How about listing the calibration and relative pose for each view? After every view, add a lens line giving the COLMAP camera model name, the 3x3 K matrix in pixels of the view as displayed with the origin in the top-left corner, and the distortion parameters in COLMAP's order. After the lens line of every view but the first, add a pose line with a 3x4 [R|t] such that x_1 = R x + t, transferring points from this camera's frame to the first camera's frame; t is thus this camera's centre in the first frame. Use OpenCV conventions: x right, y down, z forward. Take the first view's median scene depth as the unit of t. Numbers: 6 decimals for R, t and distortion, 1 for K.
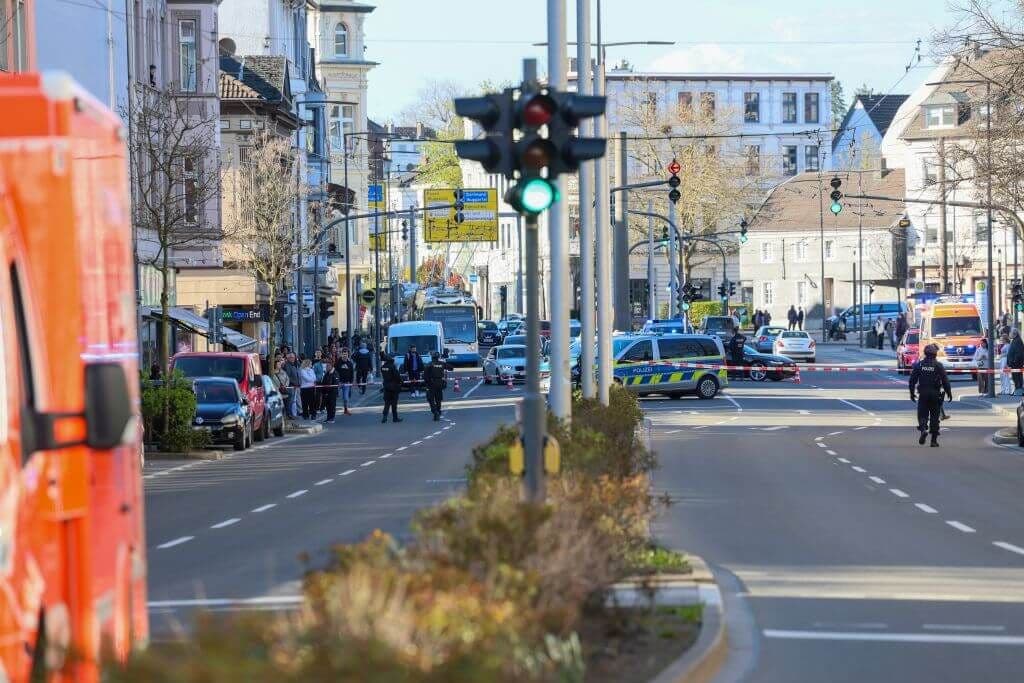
lens RADIAL K [[5302.9, 0, 512.0], [0, 5302.9, 341.5], [0, 0, 1]] dist [1.520947, 1.380838]
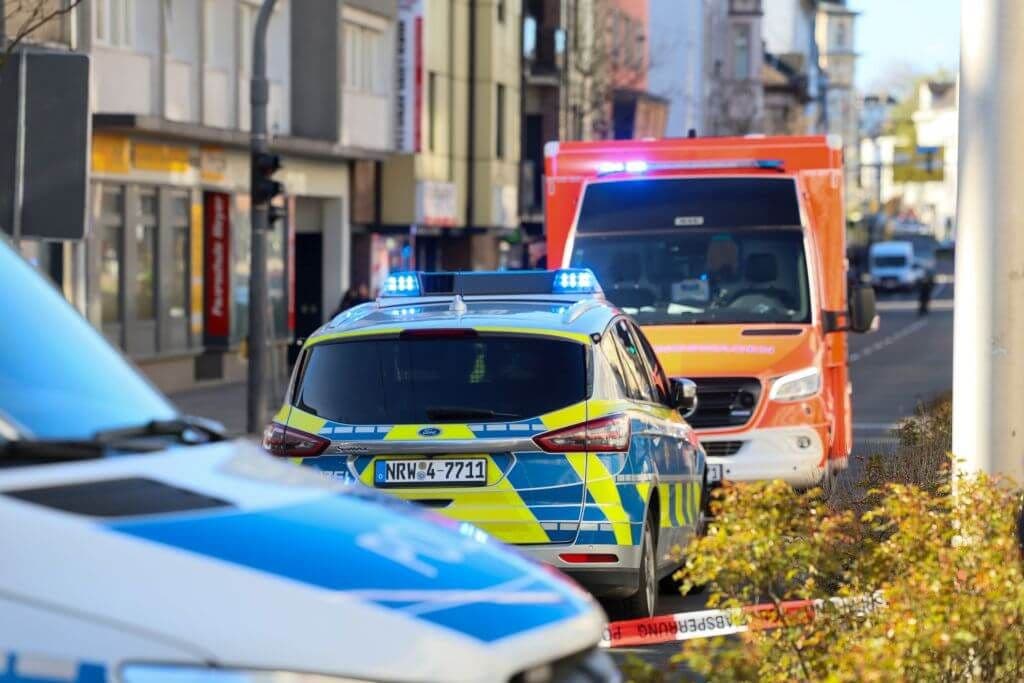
lens RADIAL K [[4246.7, 0, 512.0], [0, 4246.7, 341.5], [0, 0, 1]] dist [0.049740, 45.965924]
pose [[0.995242, 0.024090, -0.094408, -0.011973], [-0.022015, 0.999494, 0.022959, -0.001884], [0.094913, -0.020771, 0.995269, -0.118906]]
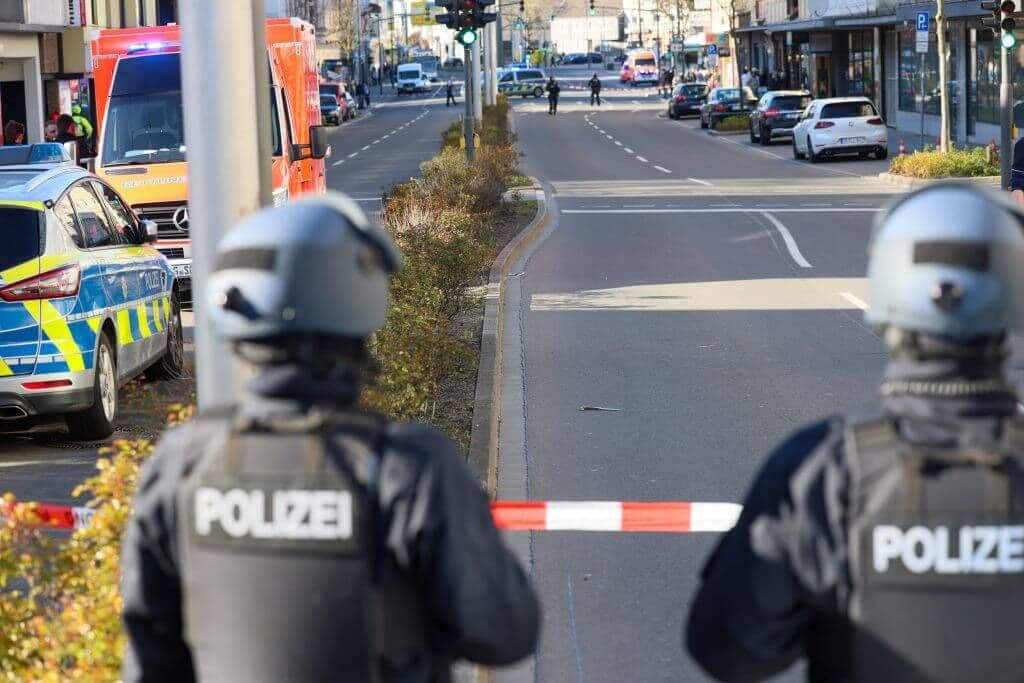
lens RADIAL K [[2426.7, 0, 512.0], [0, 2426.7, 341.5], [0, 0, 1]] dist [-0.050761, -0.333898]
pose [[0.999486, -0.021240, 0.024026, -0.001917], [0.018311, 0.993062, 0.116156, -0.006149], [-0.026327, -0.115657, 0.992940, -0.052118]]
